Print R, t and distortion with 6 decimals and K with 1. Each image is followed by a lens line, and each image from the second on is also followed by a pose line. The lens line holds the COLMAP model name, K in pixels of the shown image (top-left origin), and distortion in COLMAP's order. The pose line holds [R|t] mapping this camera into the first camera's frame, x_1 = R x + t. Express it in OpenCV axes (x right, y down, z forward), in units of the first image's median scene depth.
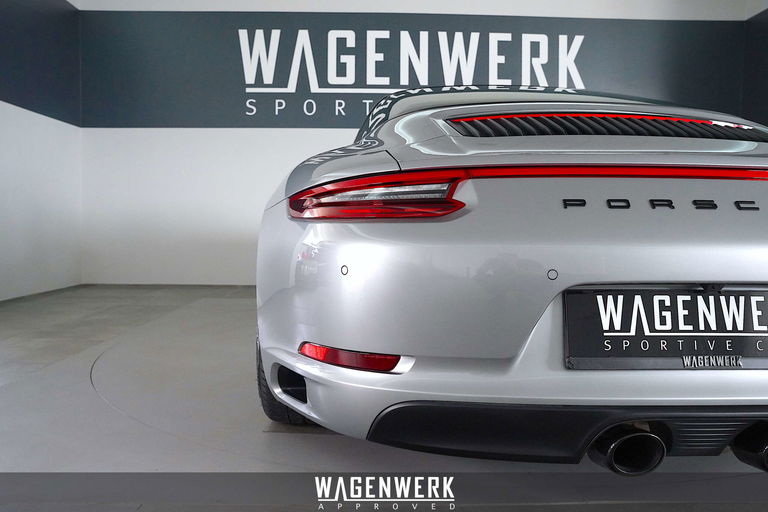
lens RADIAL K [[621.7, 0, 386.9], [0, 621.7, 251.9], [0, 0, 1]] dist [-0.088794, 0.016688]
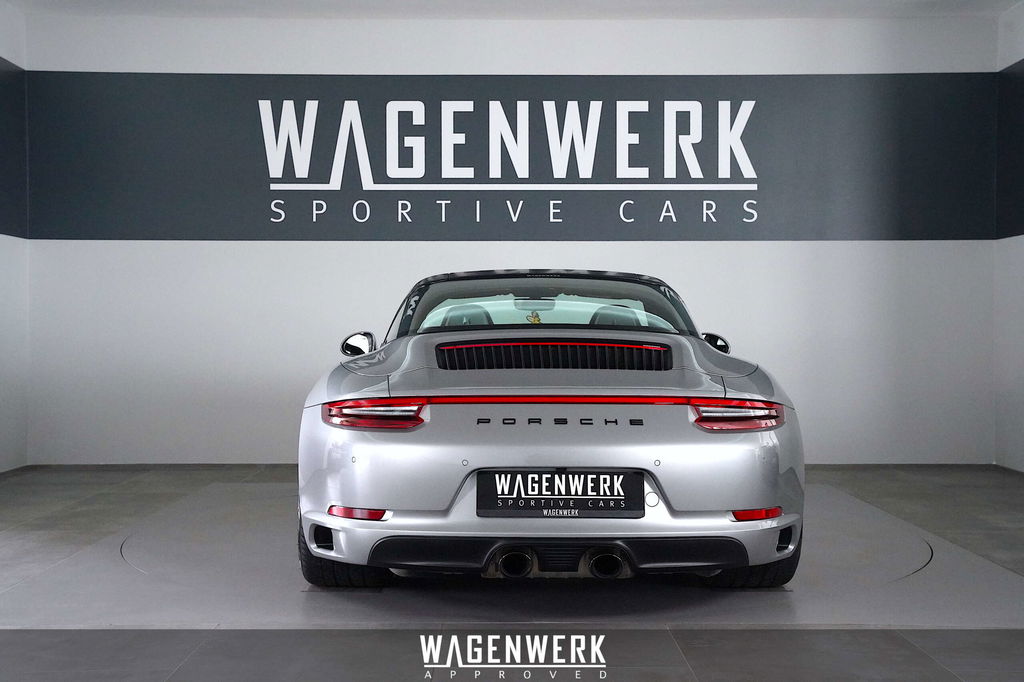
lens RADIAL K [[1328.2, 0, 514.3], [0, 1328.2, 334.0], [0, 0, 1]] dist [0.074558, 0.000000]
pose [[0.999596, -0.005937, -0.027812, 0.091736], [0.004822, 0.999189, -0.039966, -0.032228], [0.028026, 0.039816, 0.998814, -0.509251]]
